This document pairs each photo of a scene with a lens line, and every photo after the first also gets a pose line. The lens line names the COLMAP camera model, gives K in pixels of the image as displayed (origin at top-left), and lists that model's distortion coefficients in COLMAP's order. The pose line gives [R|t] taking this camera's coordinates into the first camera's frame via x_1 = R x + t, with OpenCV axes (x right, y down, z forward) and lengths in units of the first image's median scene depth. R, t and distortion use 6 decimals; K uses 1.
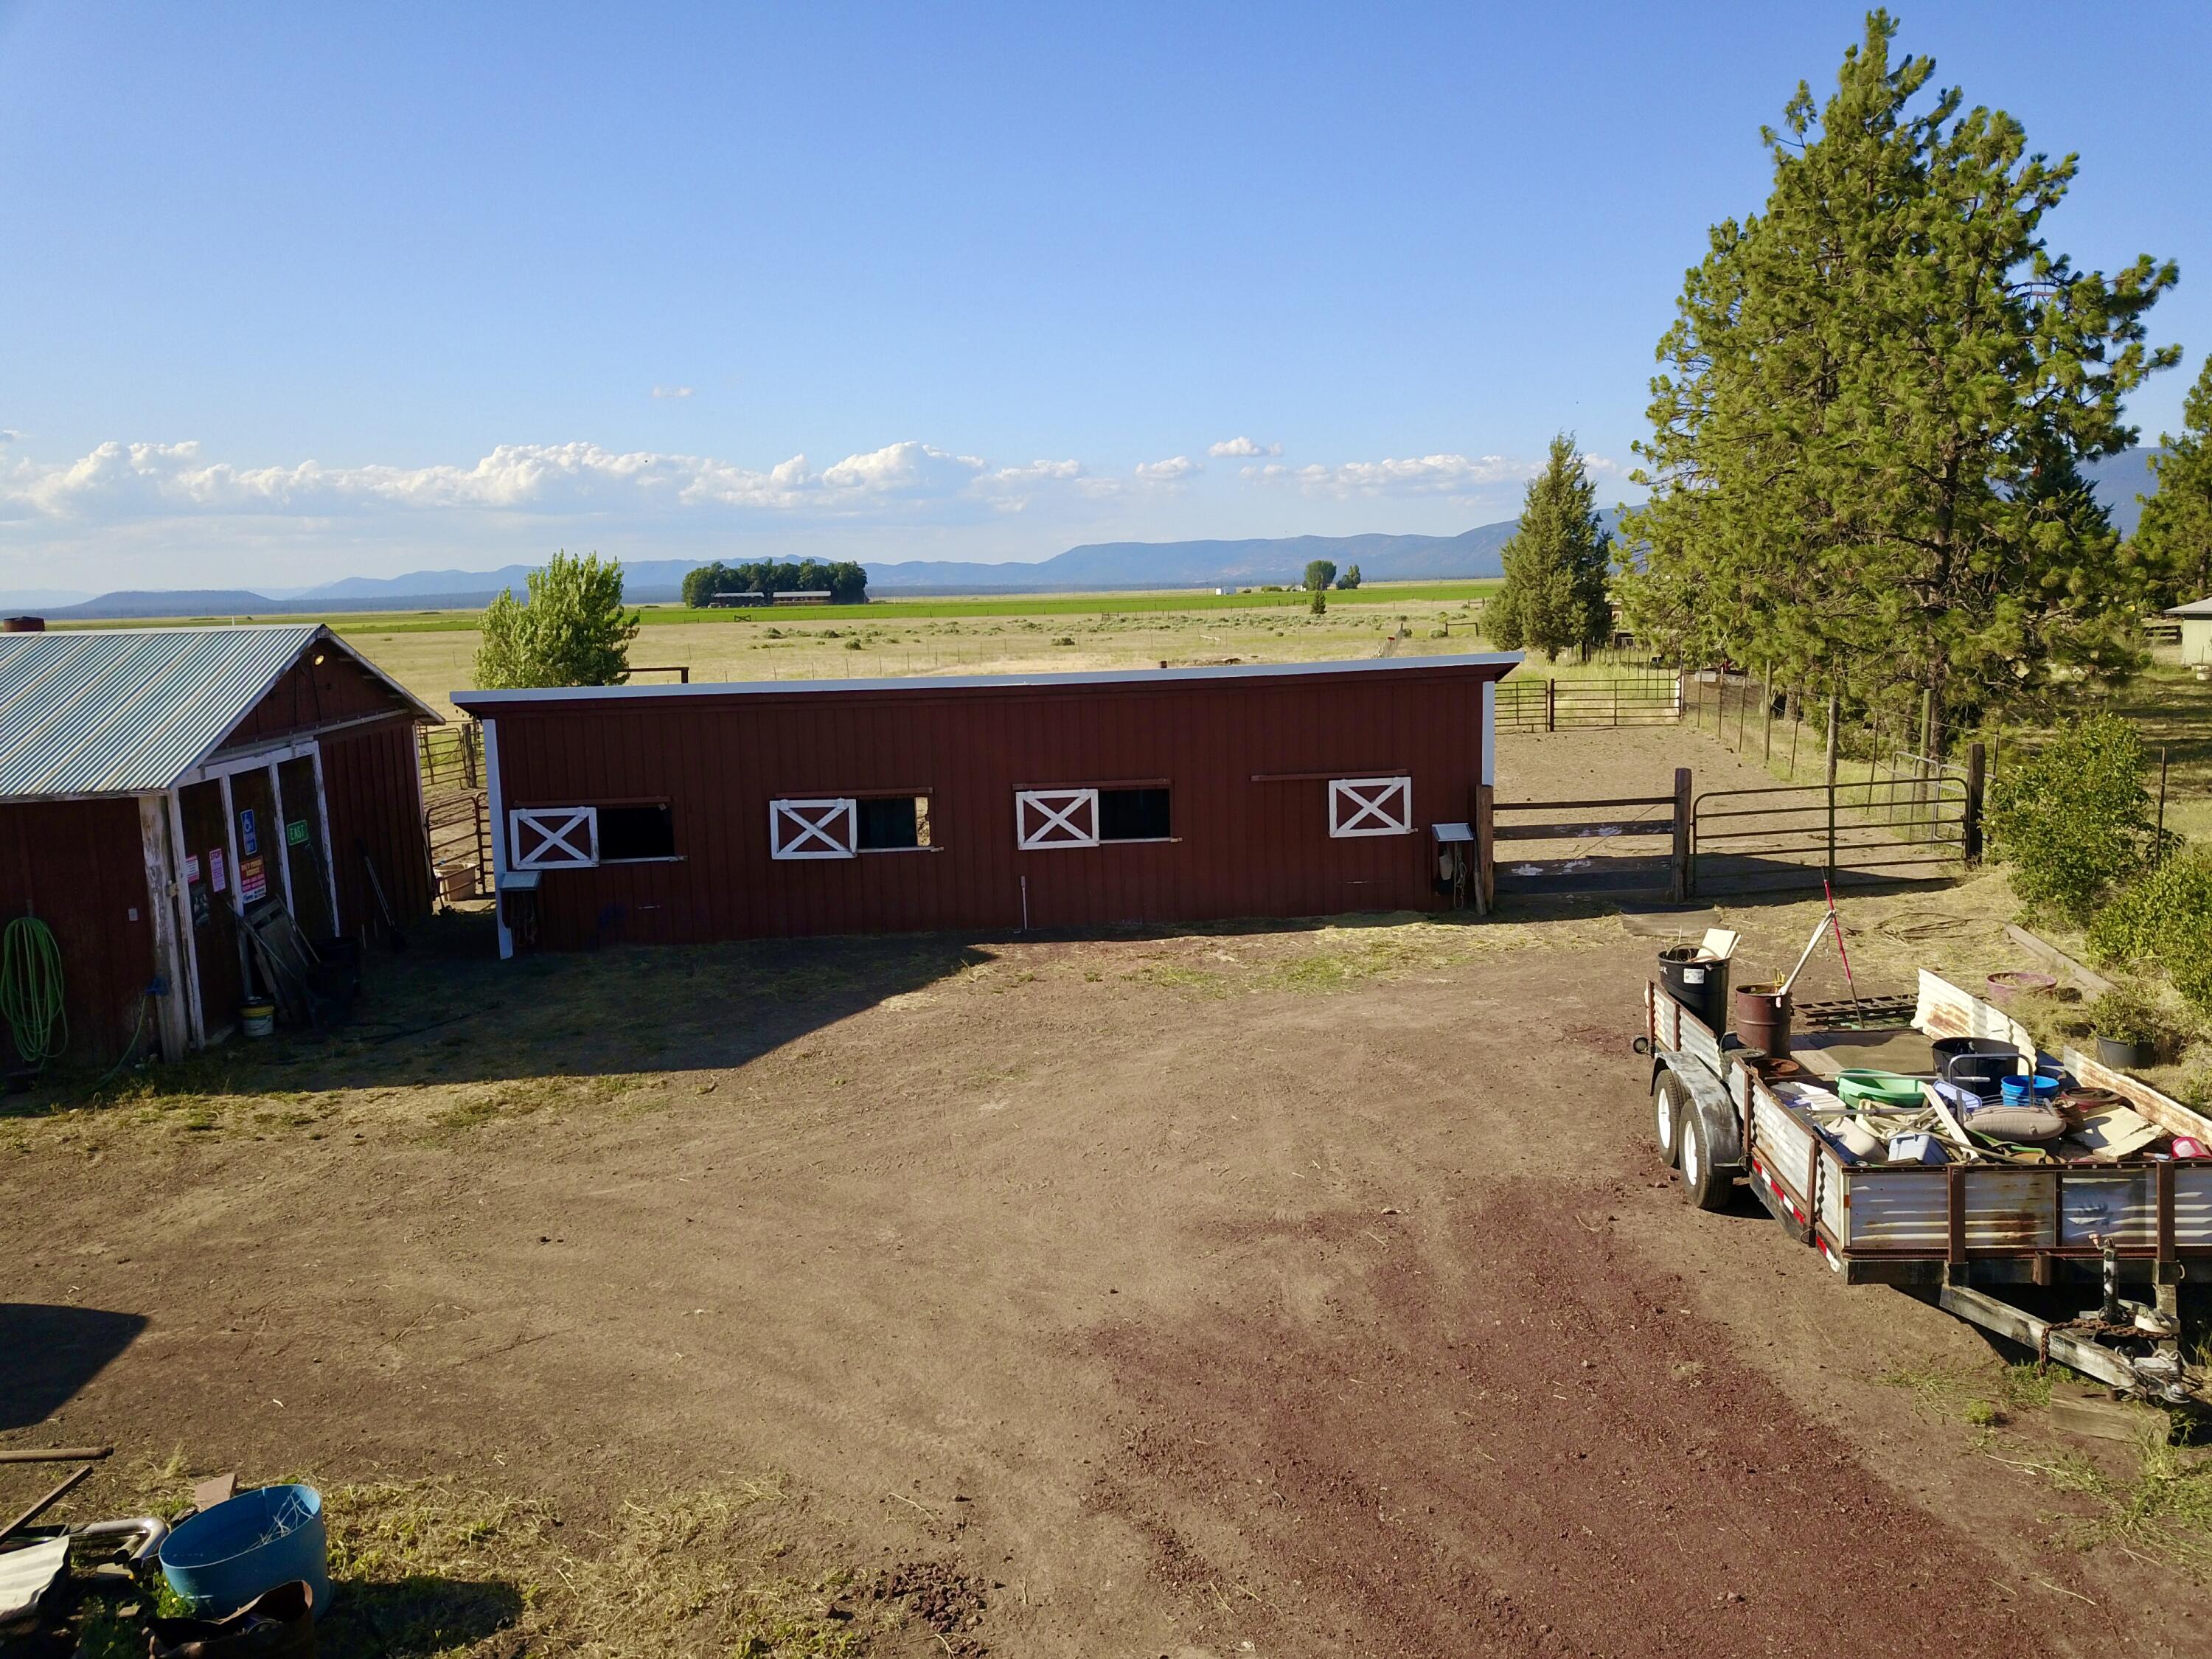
lens RADIAL K [[1663.7, 0, 1099.7], [0, 1663.7, 830.4], [0, 0, 1]] dist [0.010461, -0.010989]
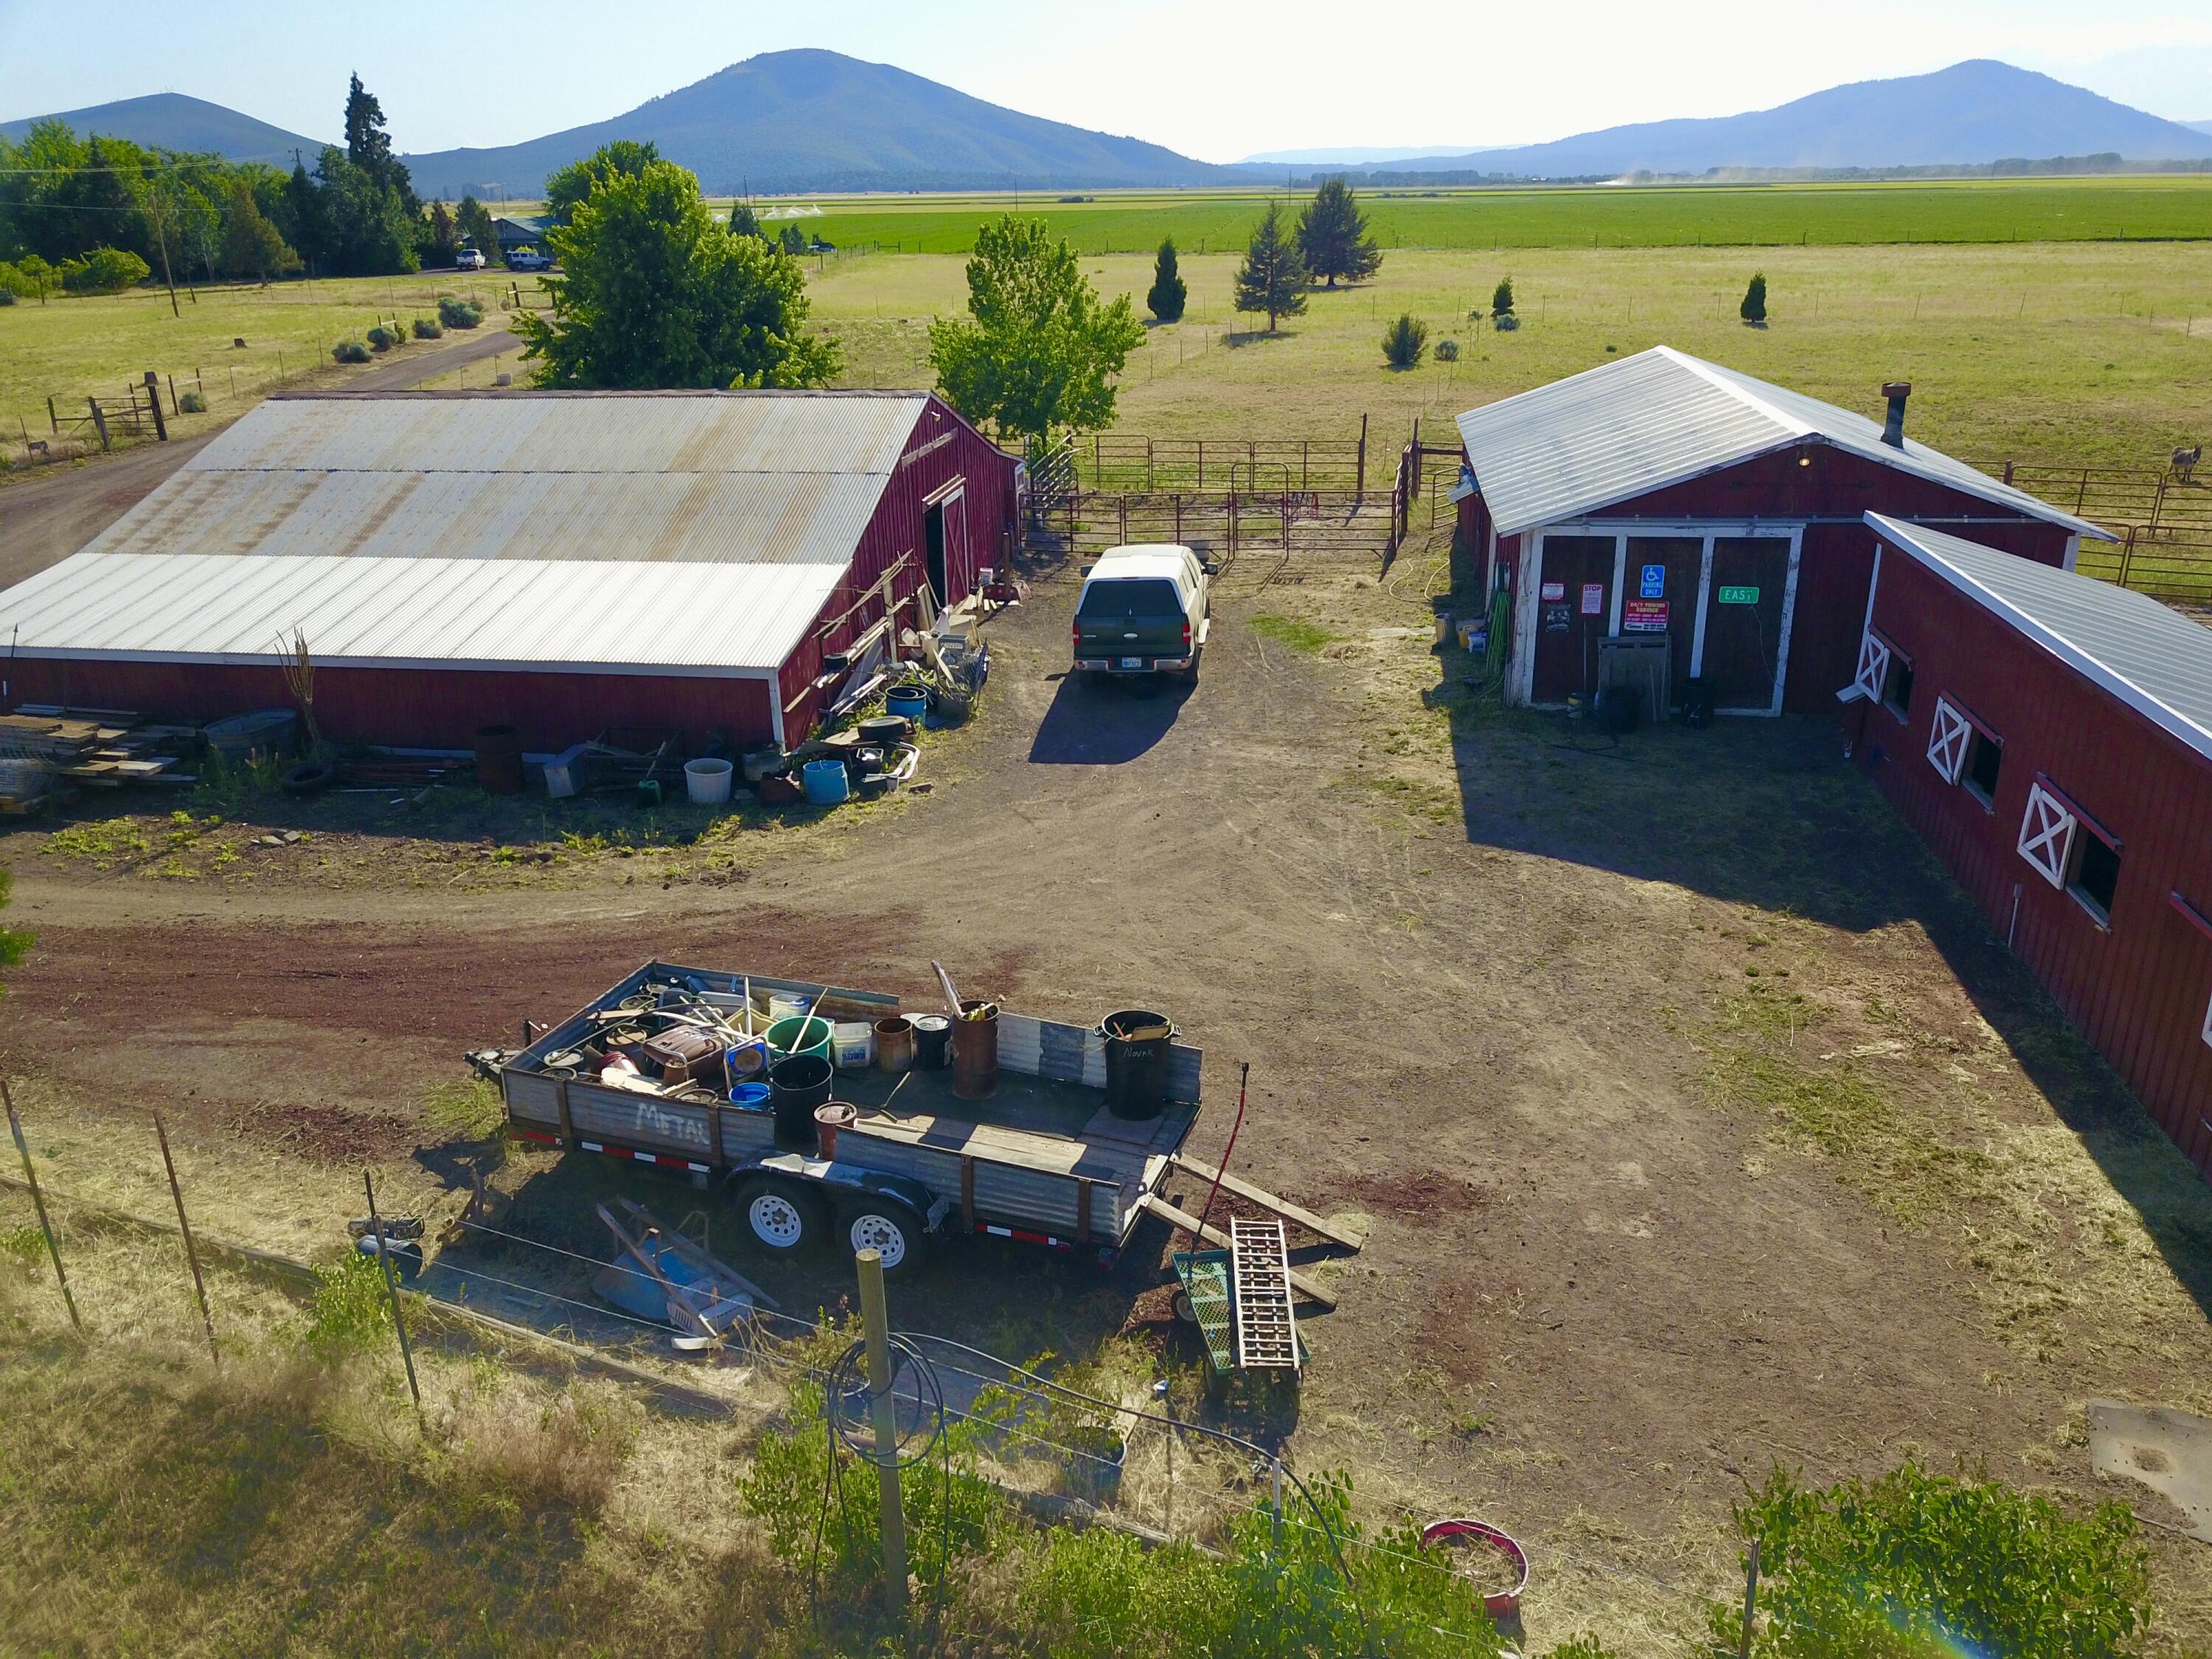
lens RADIAL K [[1663.7, 0, 1098.9], [0, 1663.7, 835.6], [0, 0, 1]] dist [0.010461, -0.010989]
pose [[-0.206680, 0.374427, -0.903929, 0.387959], [-0.123208, 0.906562, 0.403689, -0.133507], [0.970620, 0.194806, -0.141236, 0.353741]]
